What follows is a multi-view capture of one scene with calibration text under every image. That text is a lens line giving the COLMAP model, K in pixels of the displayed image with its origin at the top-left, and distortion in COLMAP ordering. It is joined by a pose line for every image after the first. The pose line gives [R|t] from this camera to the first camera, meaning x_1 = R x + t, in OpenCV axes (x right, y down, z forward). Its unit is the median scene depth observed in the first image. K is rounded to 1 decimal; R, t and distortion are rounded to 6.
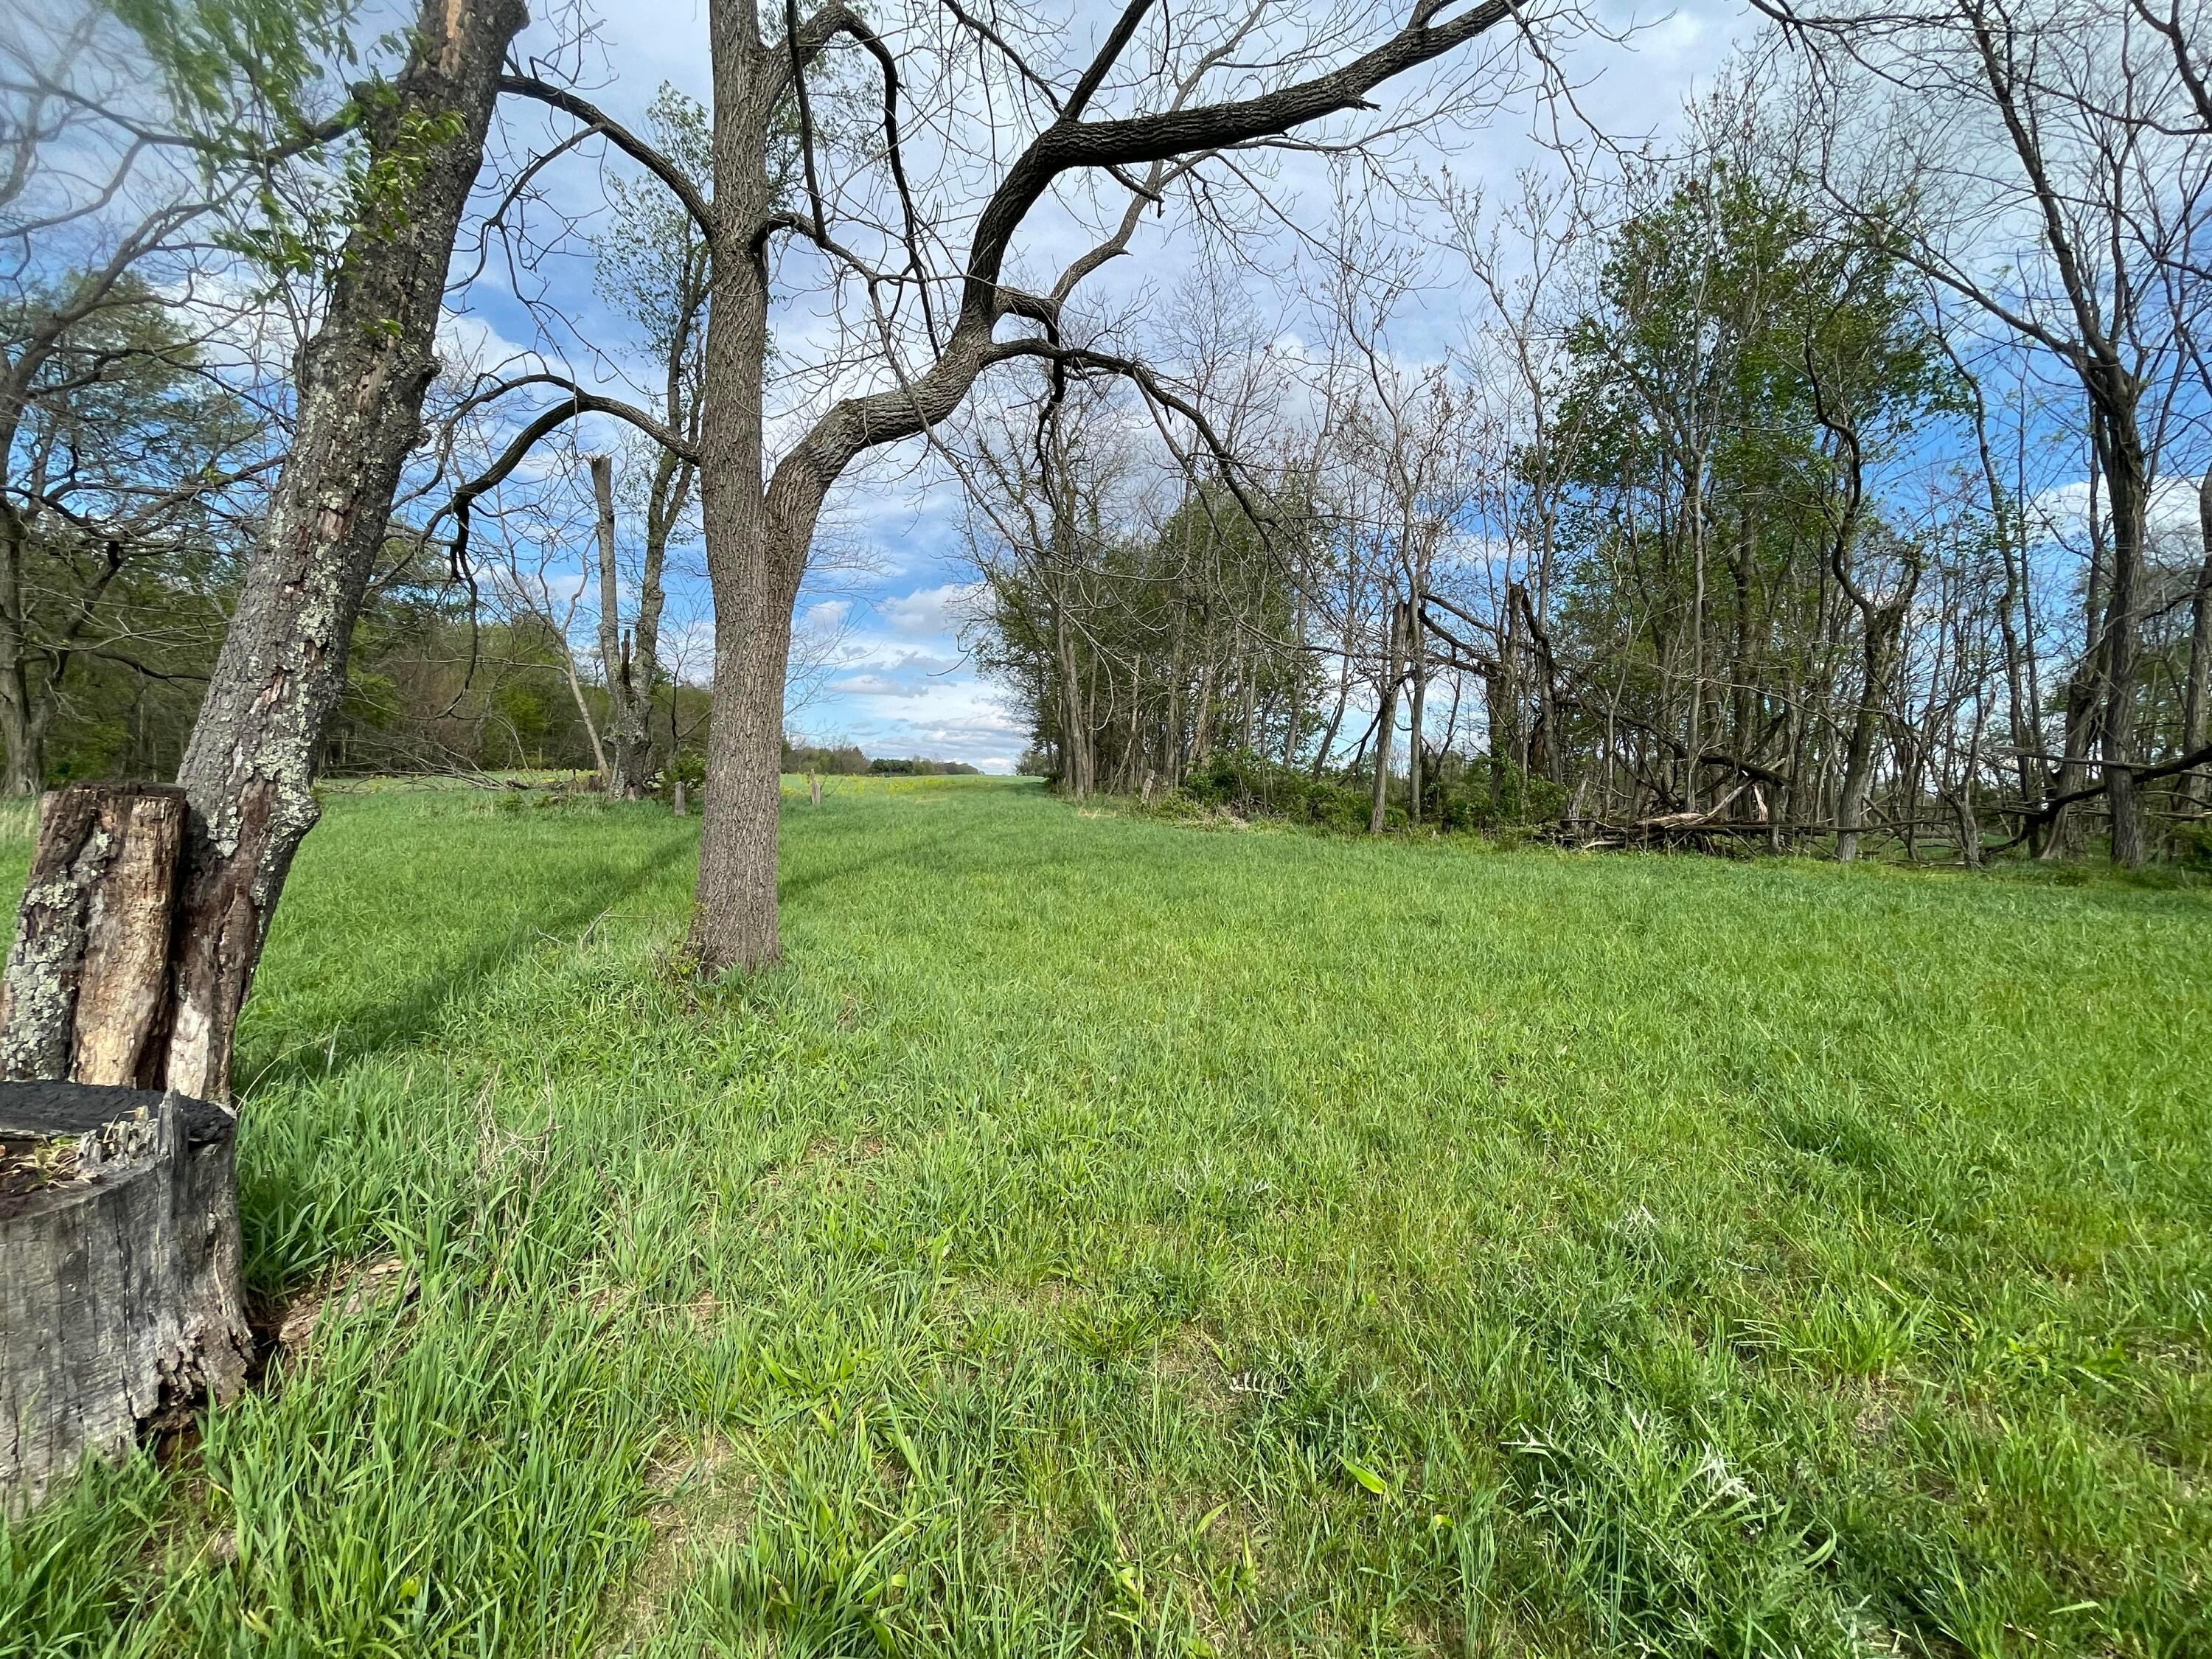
lens RADIAL K [[898.4, 0, 1093.9], [0, 898.4, 828.7], [0, 0, 1]] dist [-0.000066, 0.000214]
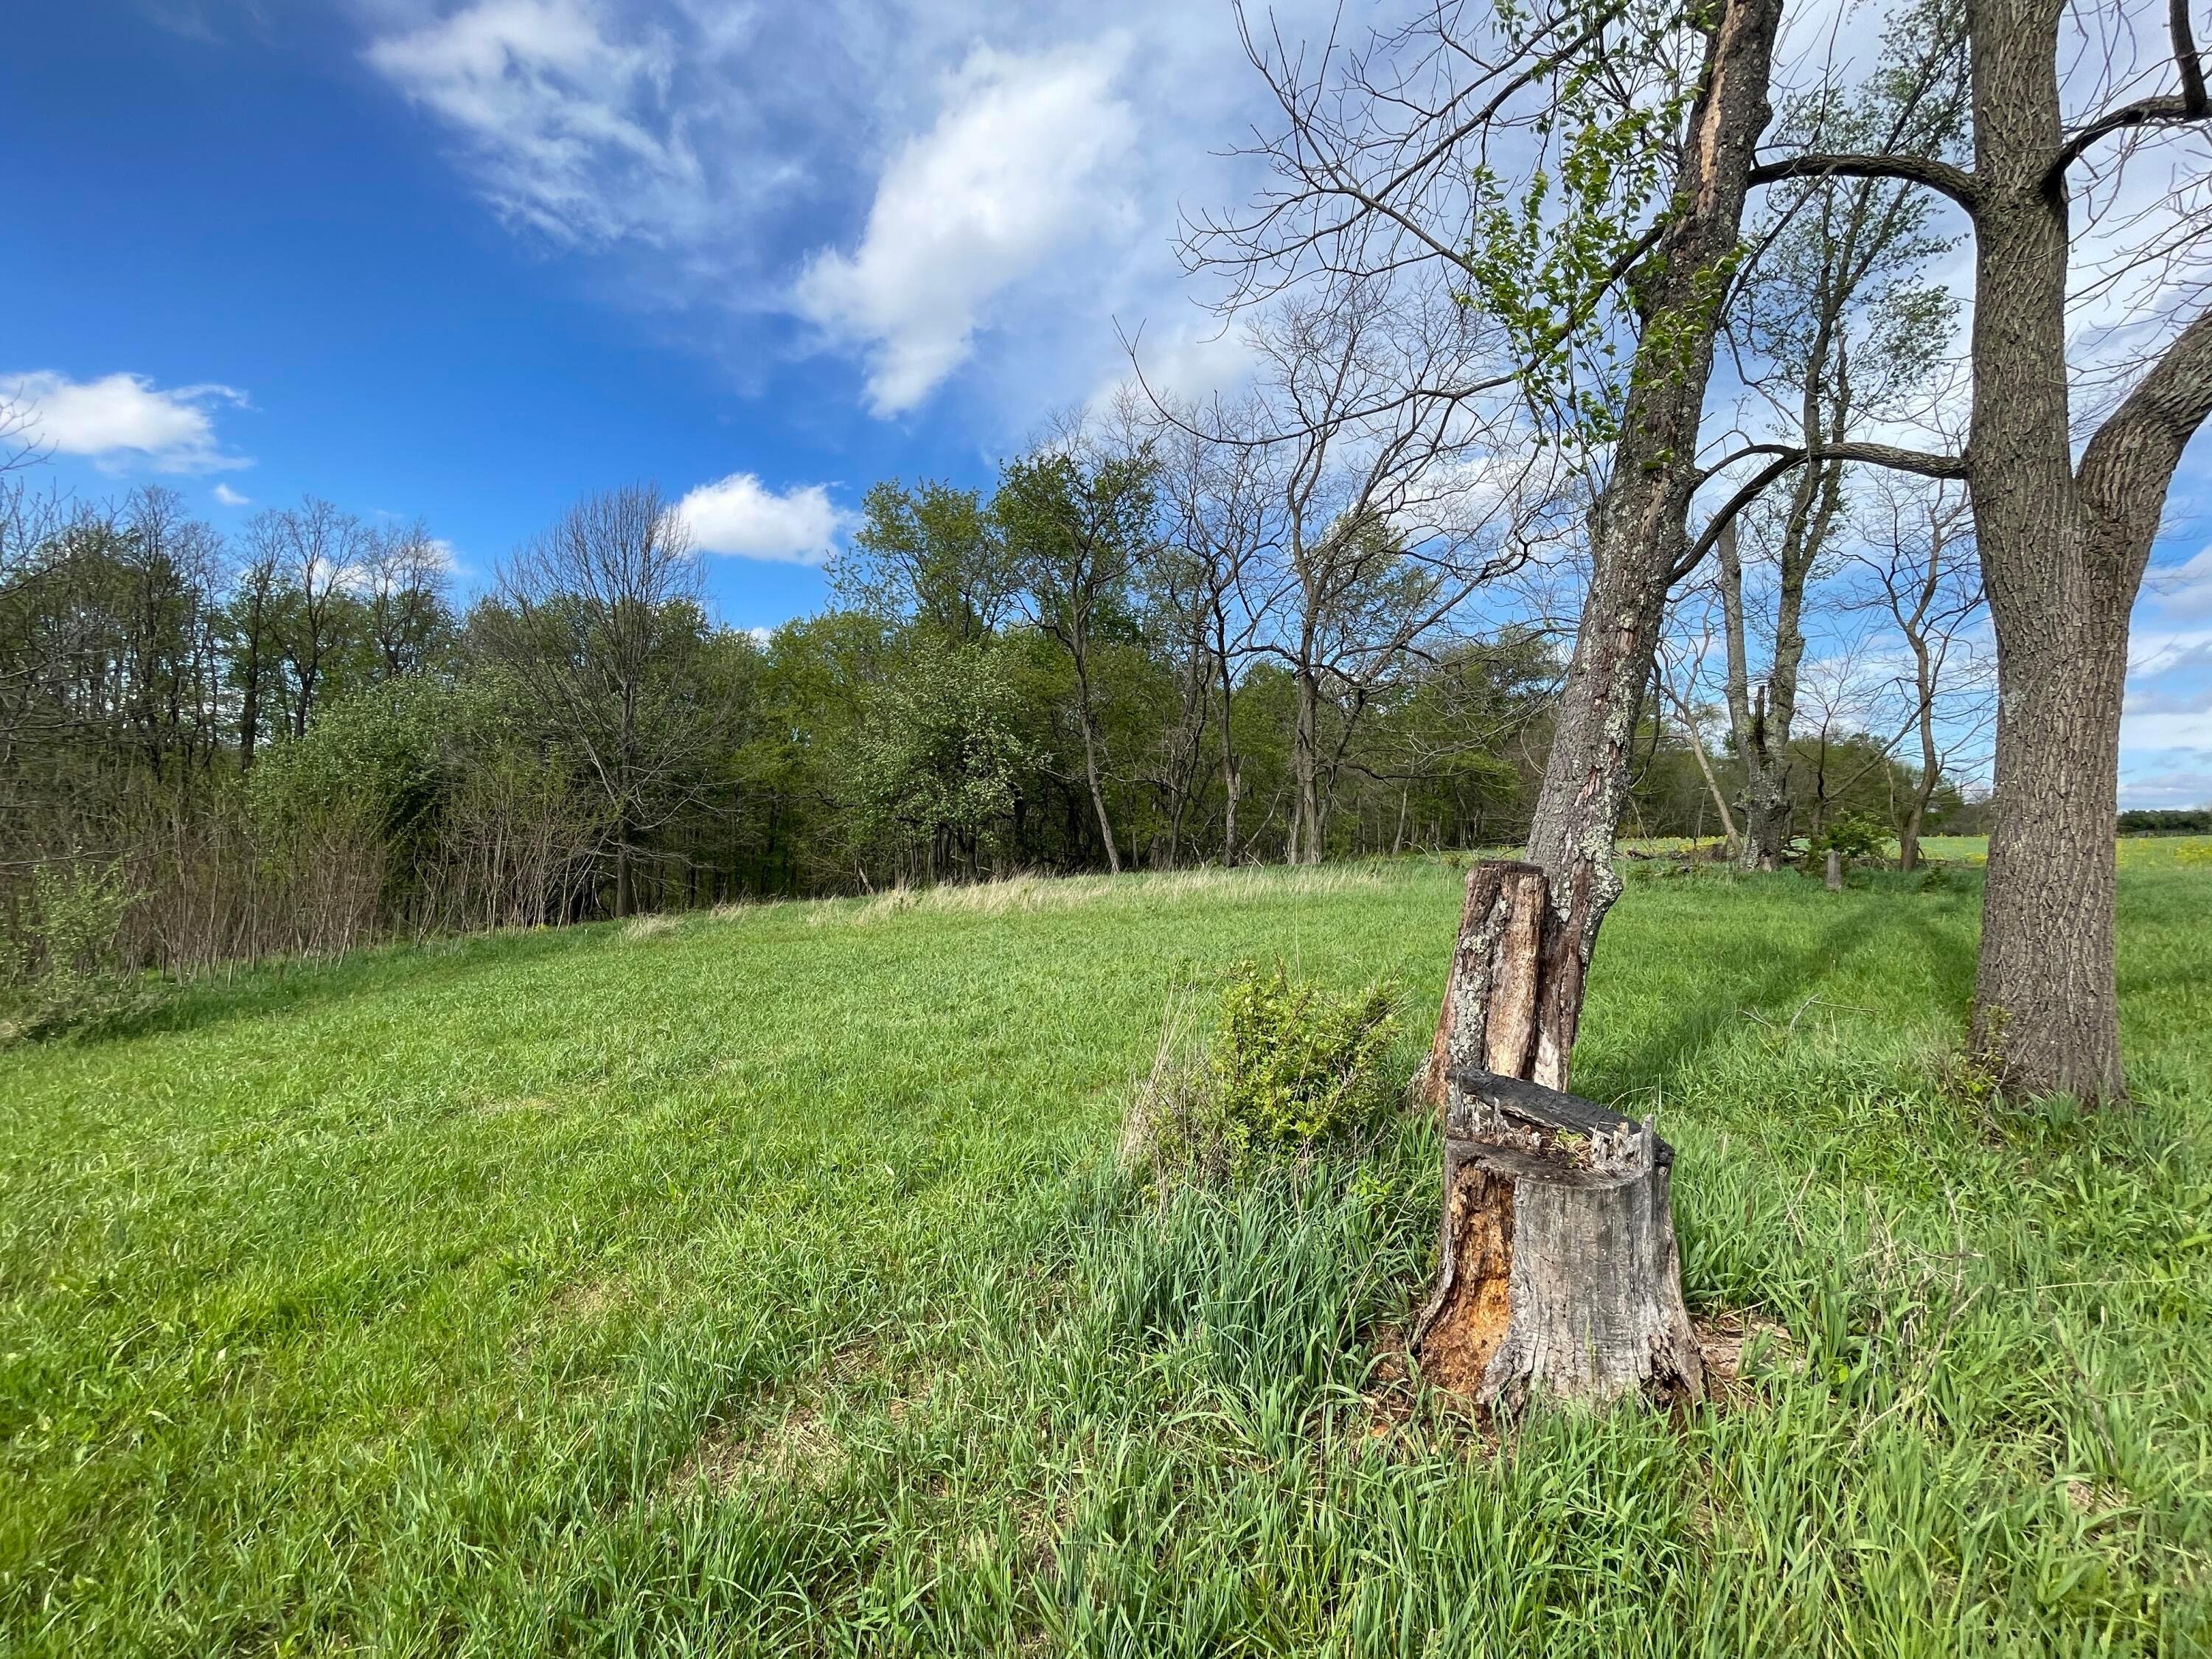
lens RADIAL K [[898.4, 0, 1098.1], [0, 898.4, 828.2], [0, 0, 1]] dist [-0.000066, 0.000214]
pose [[0.459541, -0.031912, -0.887583, -0.137316], [-0.036032, 0.997862, -0.054532, -0.006280], [0.887425, 0.057041, 0.457408, -0.143388]]
